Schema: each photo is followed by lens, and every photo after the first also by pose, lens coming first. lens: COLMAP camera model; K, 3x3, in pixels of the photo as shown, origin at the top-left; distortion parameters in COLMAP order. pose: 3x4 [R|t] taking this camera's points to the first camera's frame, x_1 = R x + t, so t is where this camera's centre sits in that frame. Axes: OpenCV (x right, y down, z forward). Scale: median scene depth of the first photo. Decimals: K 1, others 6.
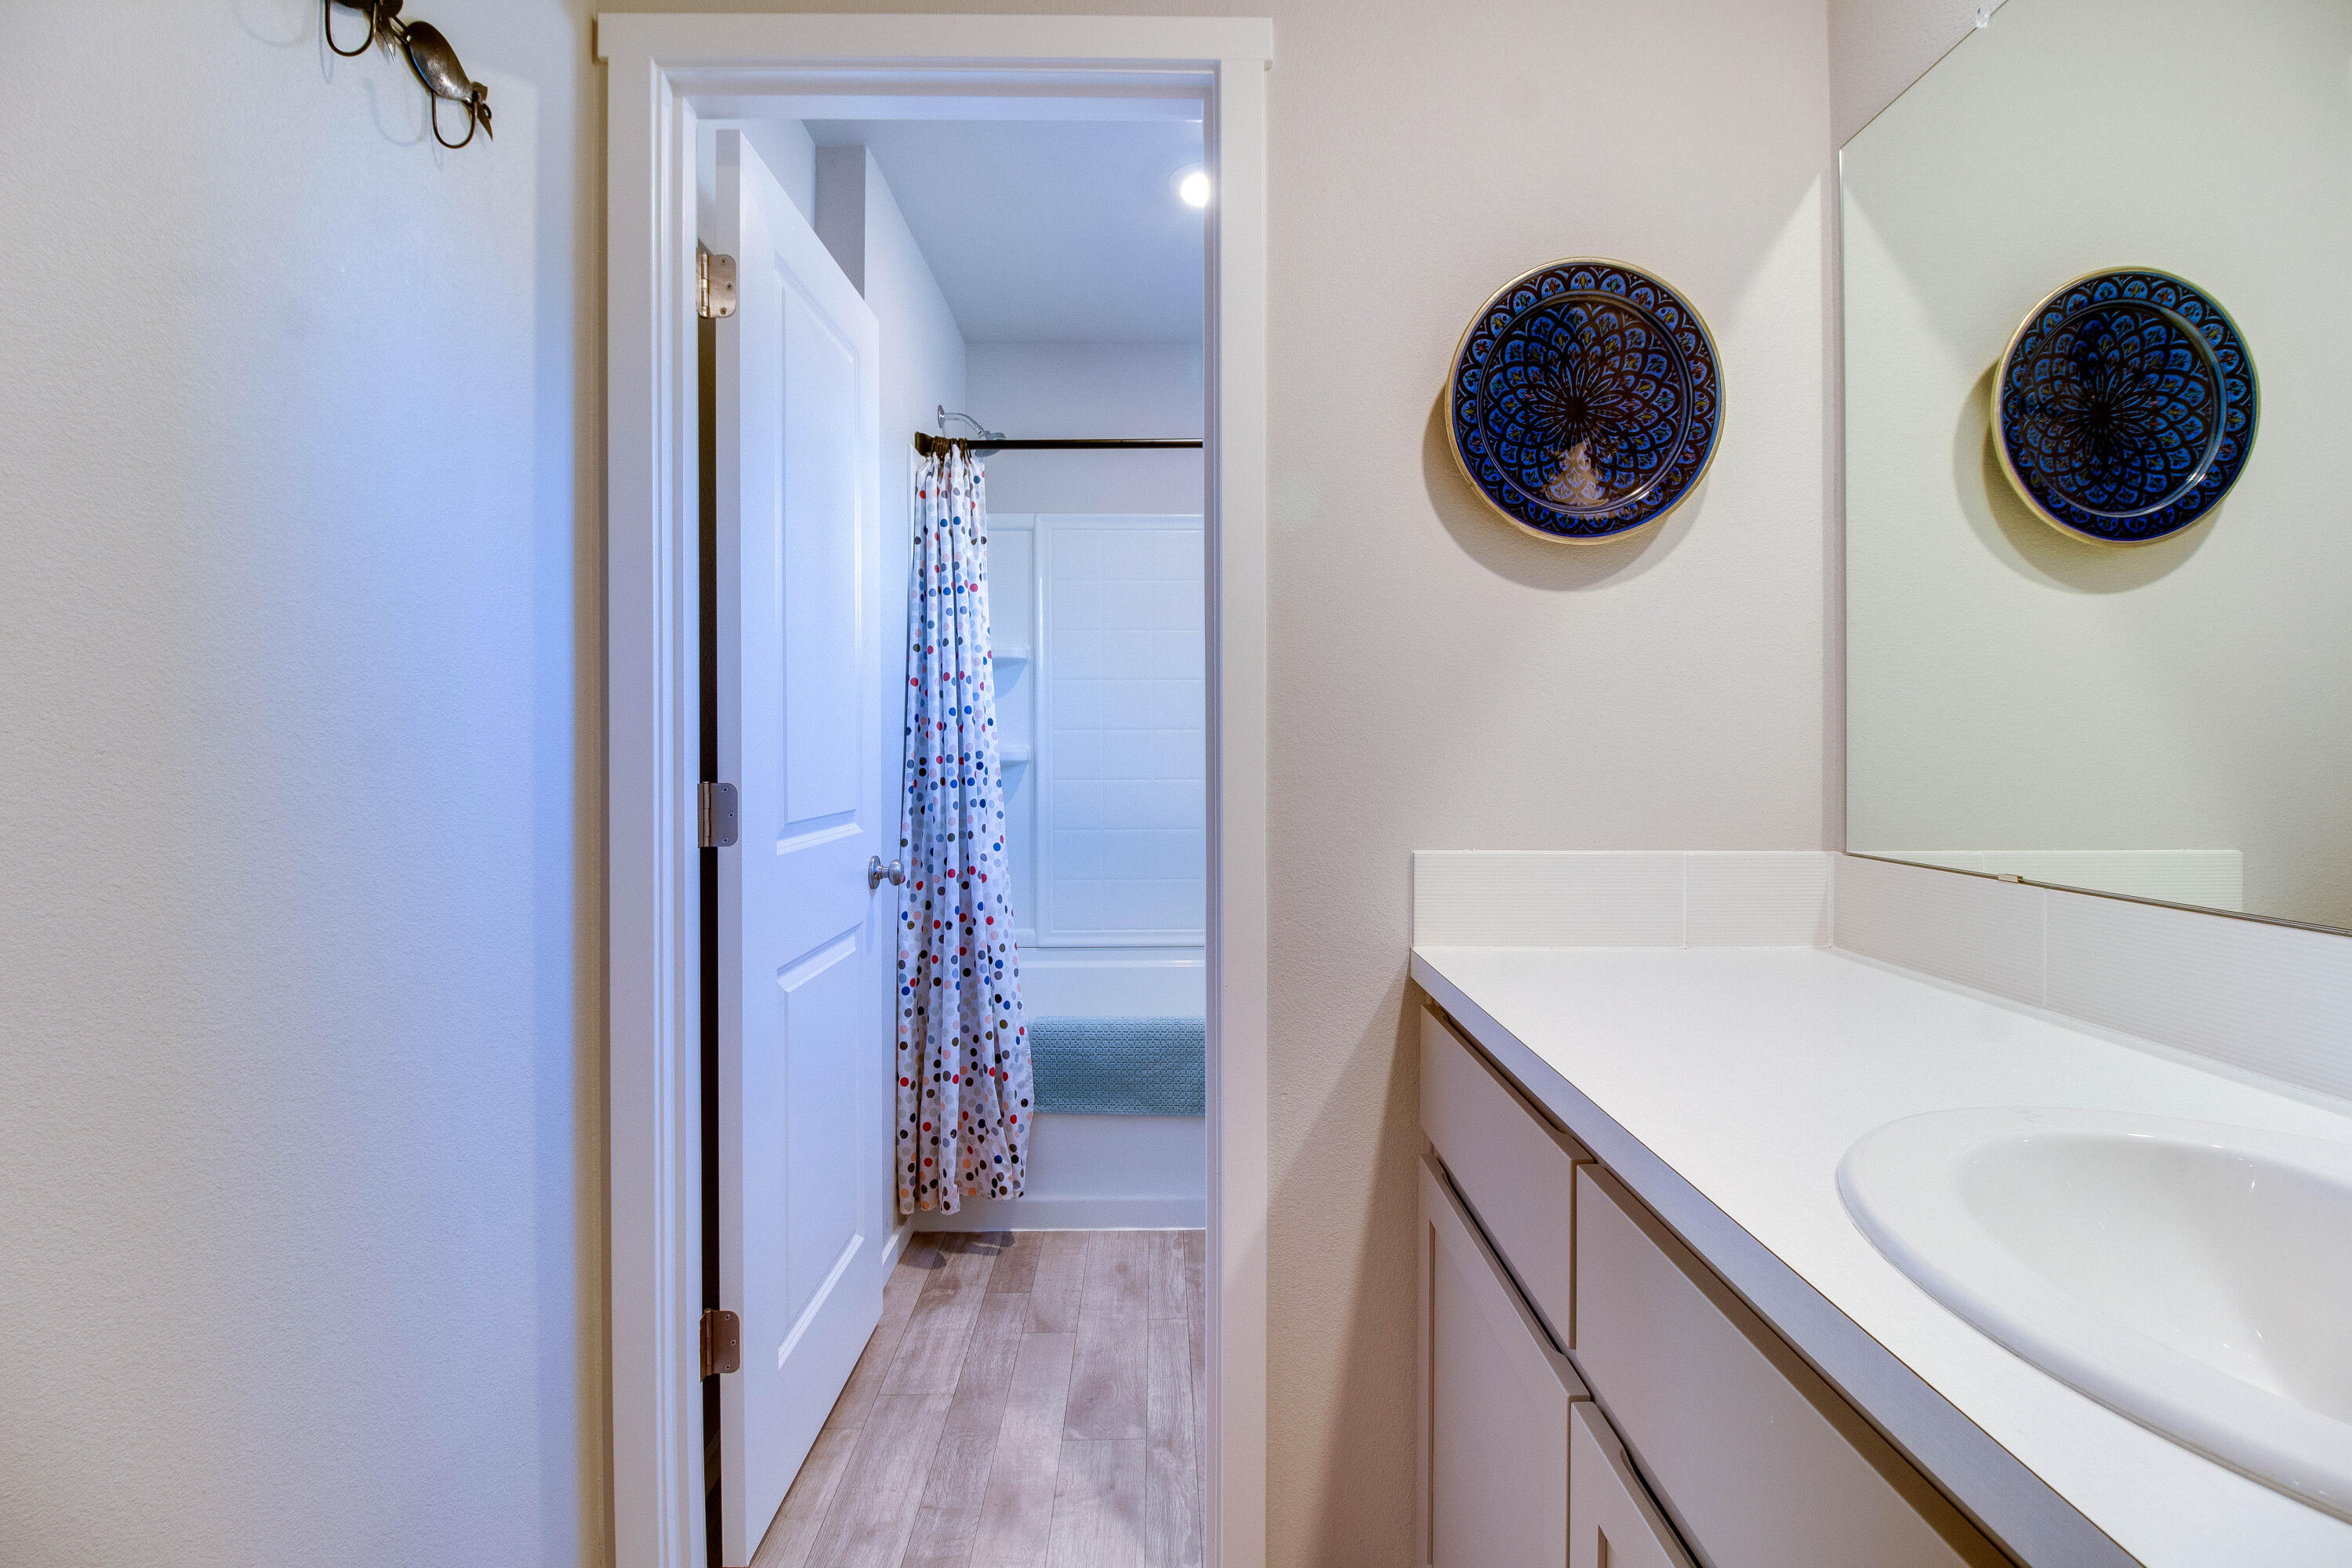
lens RADIAL K [[1082.4, 0, 1166.6], [0, 1082.4, 747.4], [0, 0, 1]] dist [0.000571, -0.014695]
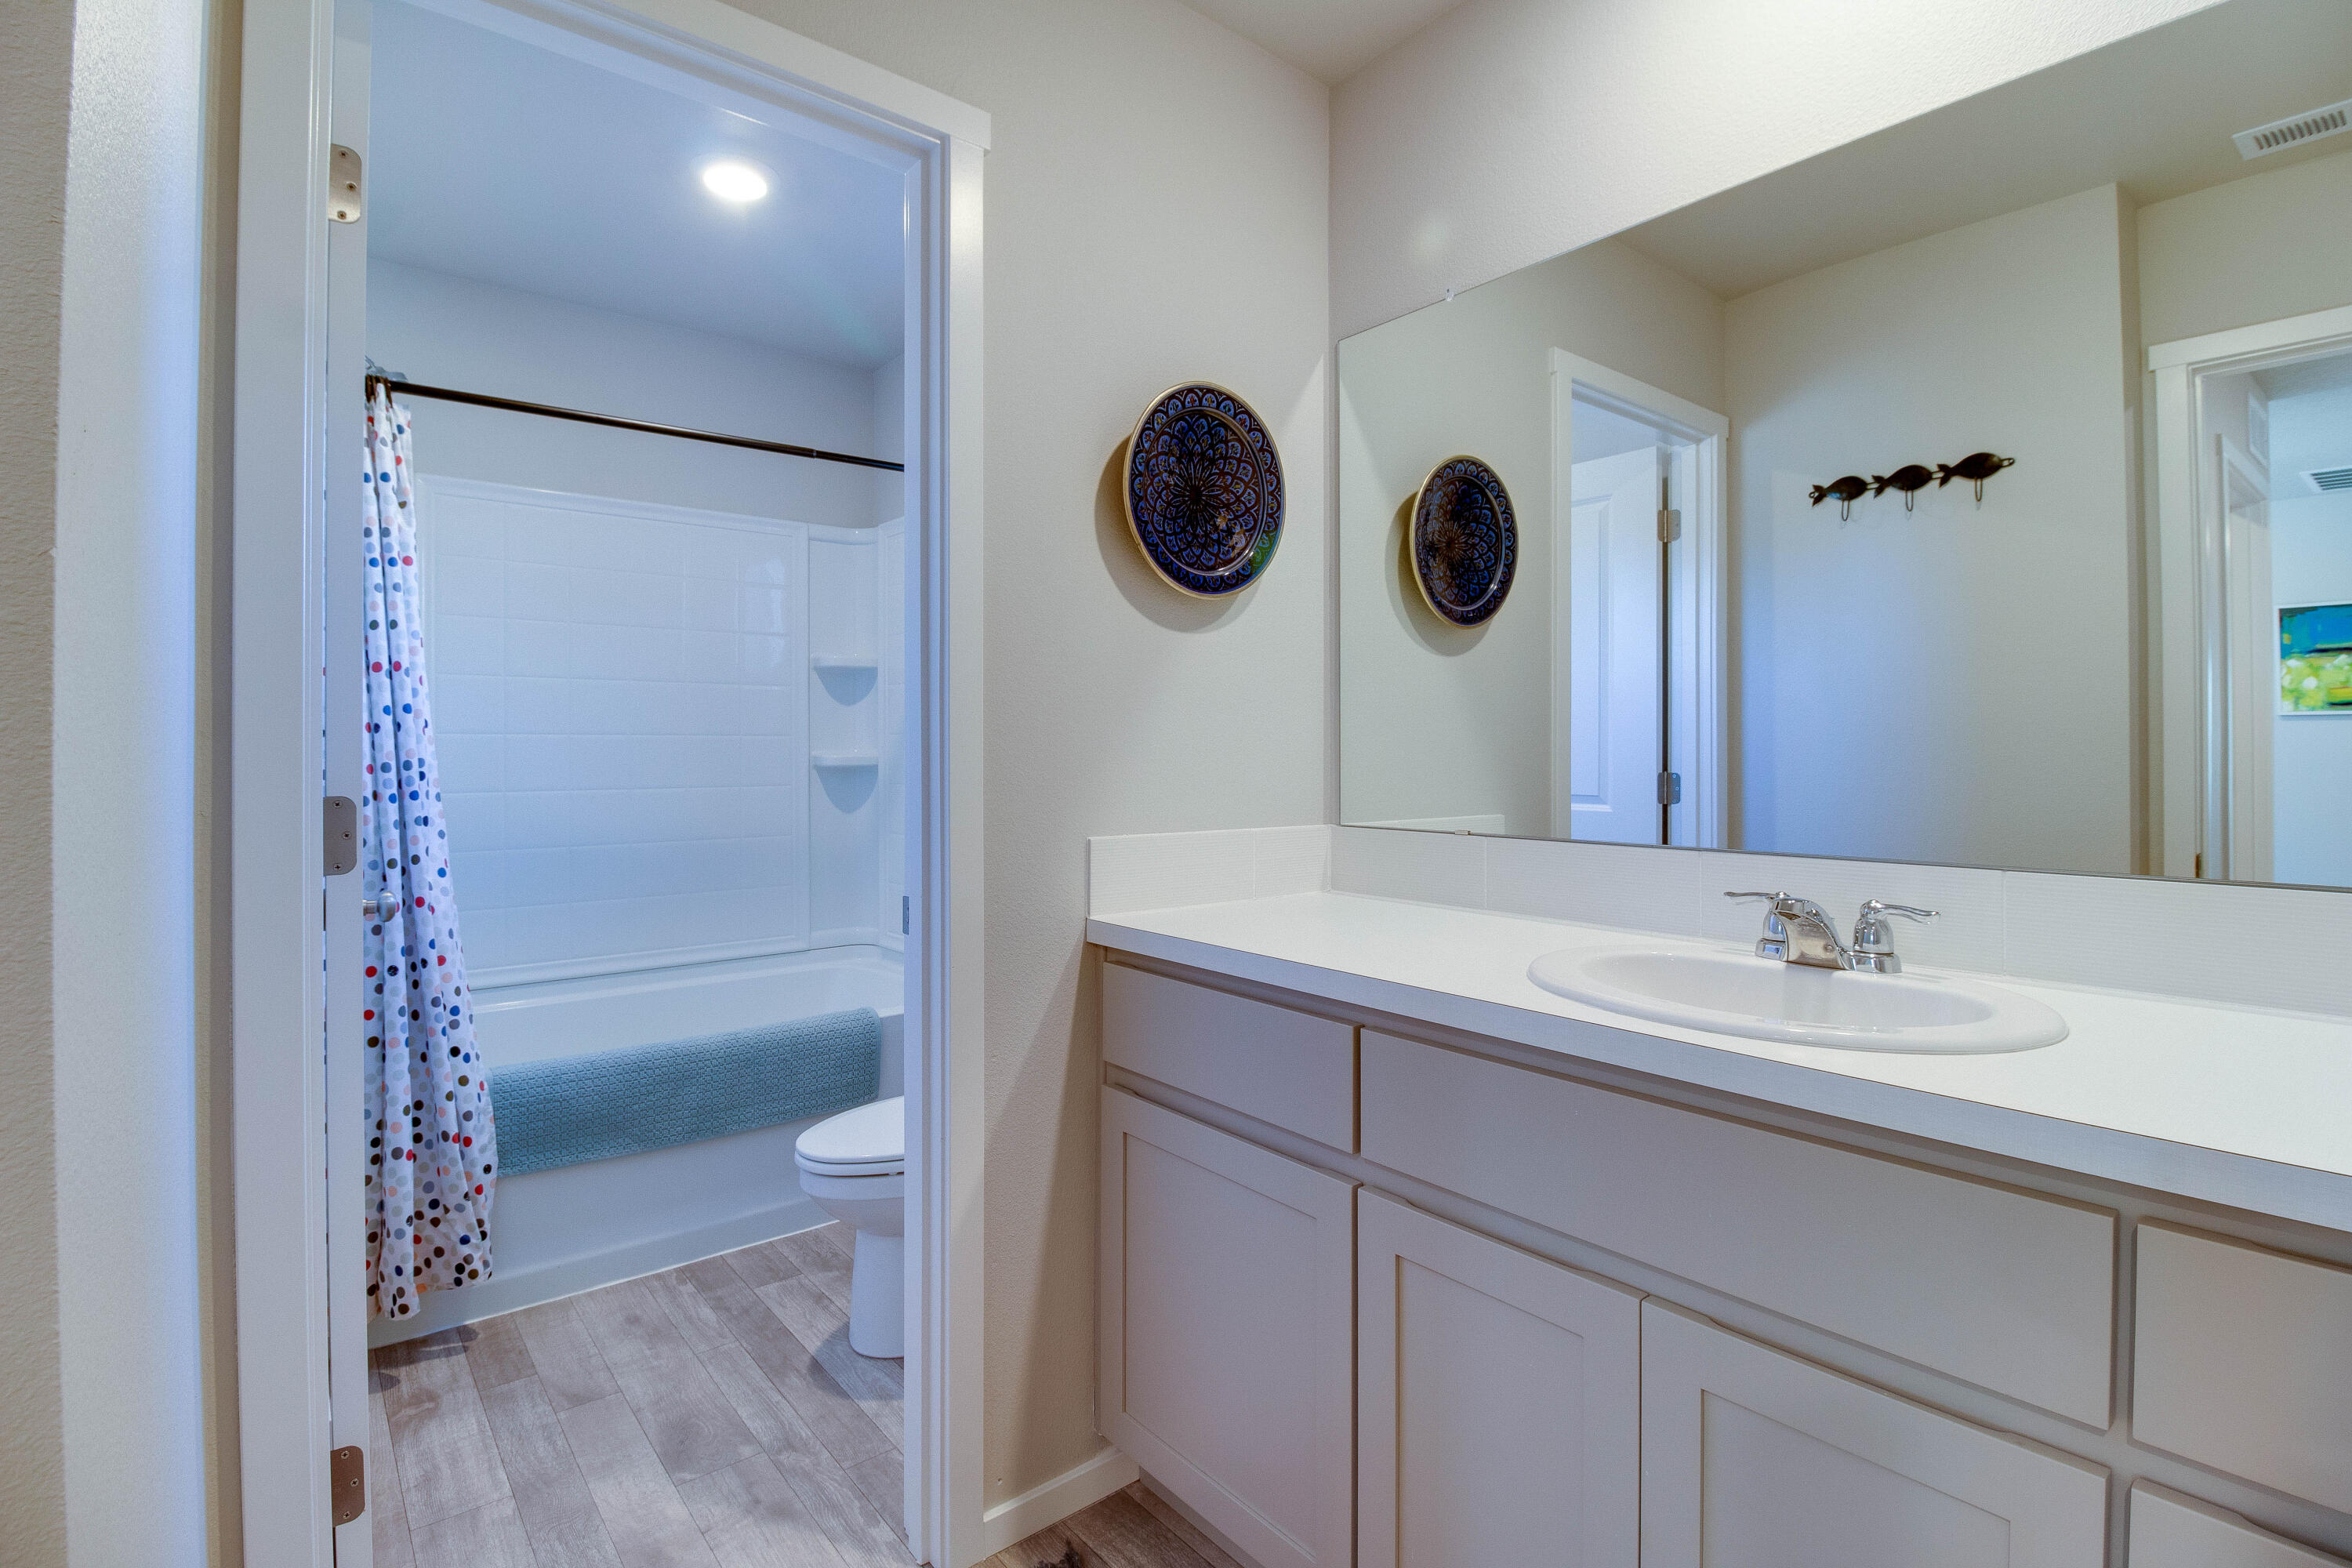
lens RADIAL K [[1082.2, 0, 1180.8], [0, 1082.2, 748.0], [0, 0, 1]] dist [-0.001387, -0.014676]
pose [[0.787613, 0.002986, 0.616163, -0.230953], [0.001368, 0.999977, -0.006595, 0.001783], [-0.616169, 0.006037, 0.787591, -0.011113]]
